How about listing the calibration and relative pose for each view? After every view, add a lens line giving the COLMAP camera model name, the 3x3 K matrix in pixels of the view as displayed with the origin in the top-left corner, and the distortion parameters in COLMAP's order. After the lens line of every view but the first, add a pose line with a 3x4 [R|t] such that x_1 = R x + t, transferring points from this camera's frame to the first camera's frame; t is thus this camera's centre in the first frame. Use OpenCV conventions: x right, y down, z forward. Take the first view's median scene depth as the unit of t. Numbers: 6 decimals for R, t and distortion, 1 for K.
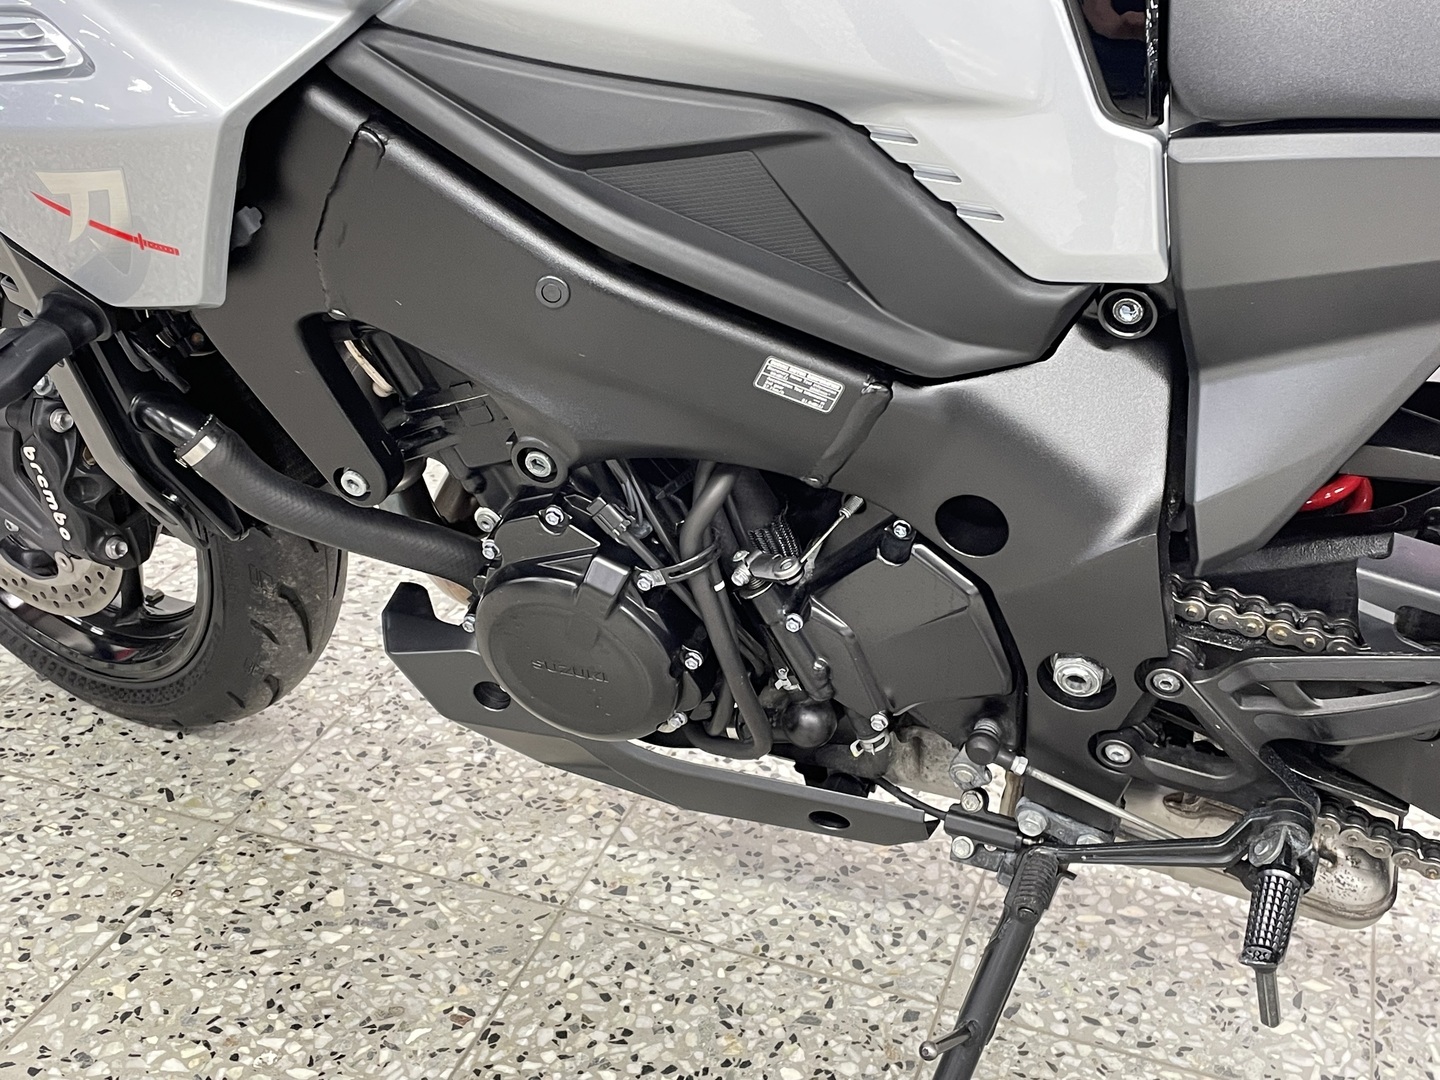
lens RADIAL K [[1740.1, 0, 724.9], [0, 1740.1, 541.2], [0, 0, 1]] dist [0.074234, 0.000000]
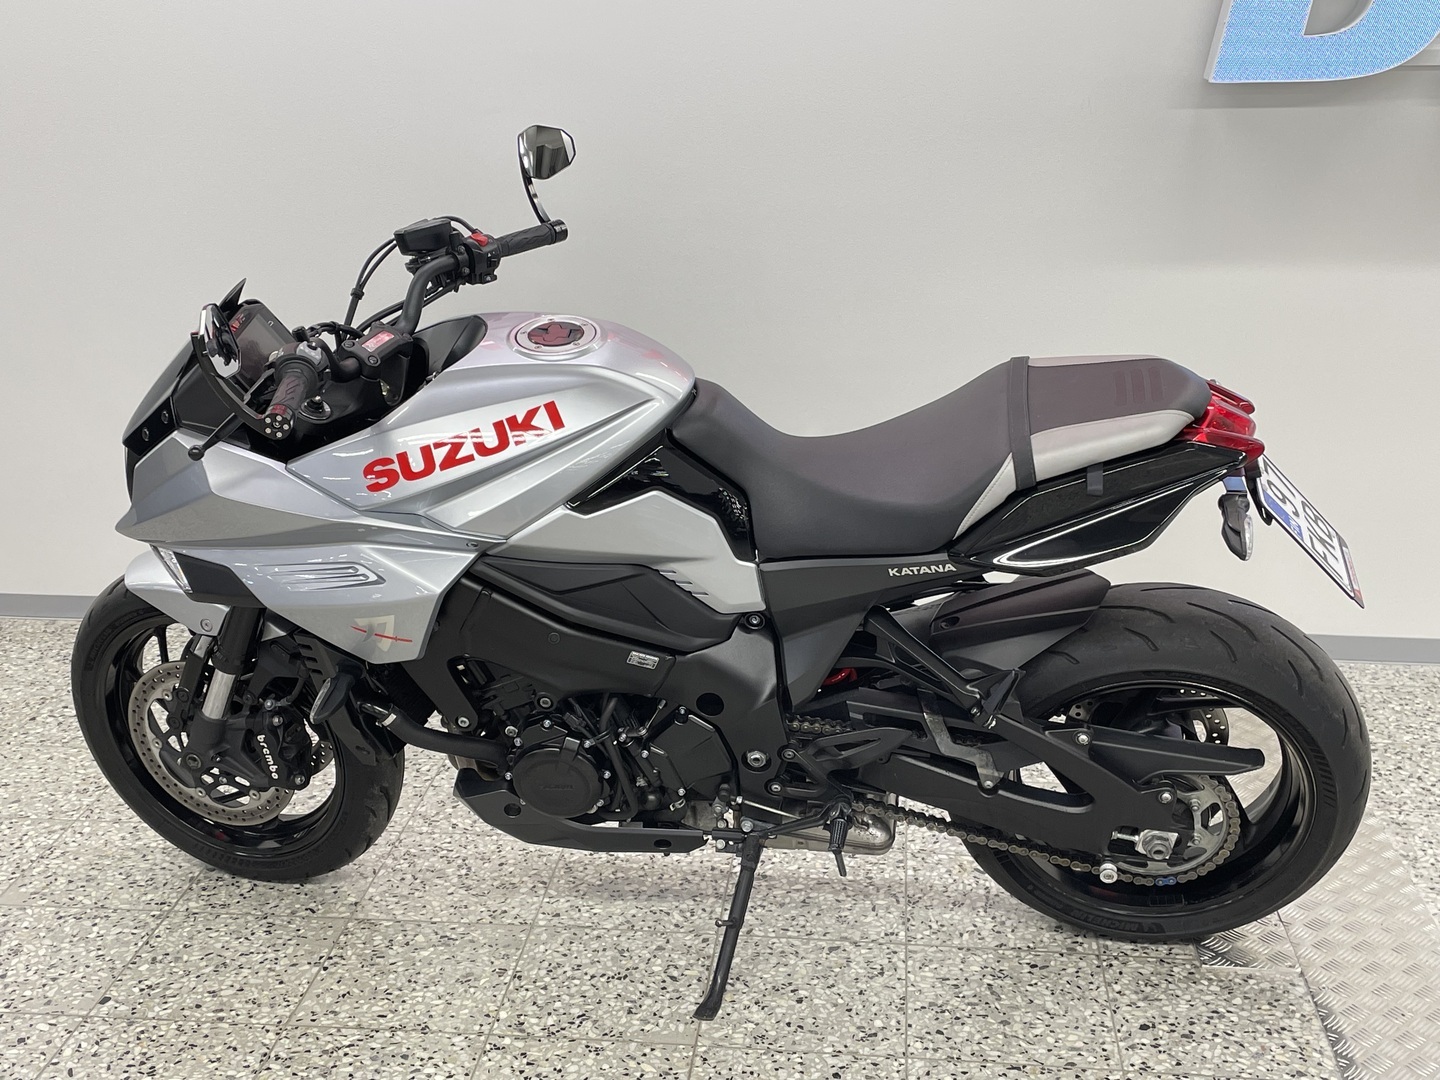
lens RADIAL K [[1740.1, 0, 720.6], [0, 1740.1, 531.7], [0, 0, 1]] dist [0.074234, 0.000000]
pose [[0.973643, -0.109662, 0.199985, -0.309087], [0.138931, 0.980539, -0.138714, 0.092695], [-0.180881, 0.162842, 0.969930, -1.454086]]
